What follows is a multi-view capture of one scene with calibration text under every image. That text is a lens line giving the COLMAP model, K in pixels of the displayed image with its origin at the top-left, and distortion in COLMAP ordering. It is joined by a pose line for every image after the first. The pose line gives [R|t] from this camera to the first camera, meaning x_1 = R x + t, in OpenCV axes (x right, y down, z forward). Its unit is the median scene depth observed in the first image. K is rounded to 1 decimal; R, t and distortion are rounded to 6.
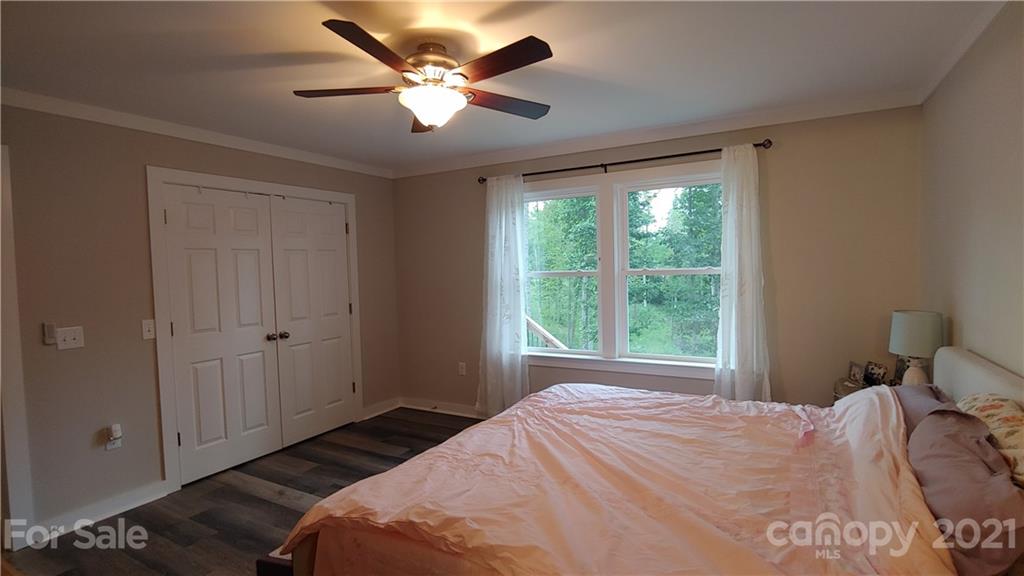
lens RADIAL K [[495.9, 0, 508.2], [0, 495.9, 289.9], [0, 0, 1]] dist [-0.026559, -0.000613]
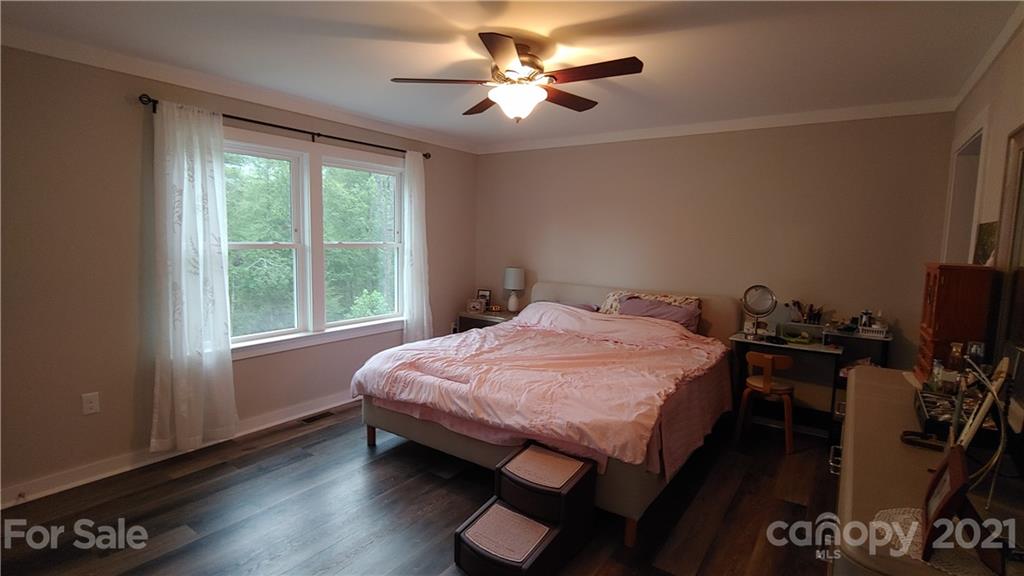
lens RADIAL K [[495.9, 0, 514.9], [0, 495.9, 284.1], [0, 0, 1]] dist [-0.026559, -0.000613]
pose [[0.080117, -0.072284, 0.994161, -0.769819], [0.018258, 0.997306, 0.071041, -0.020443], [-0.996618, 0.012459, 0.081221, 0.542332]]
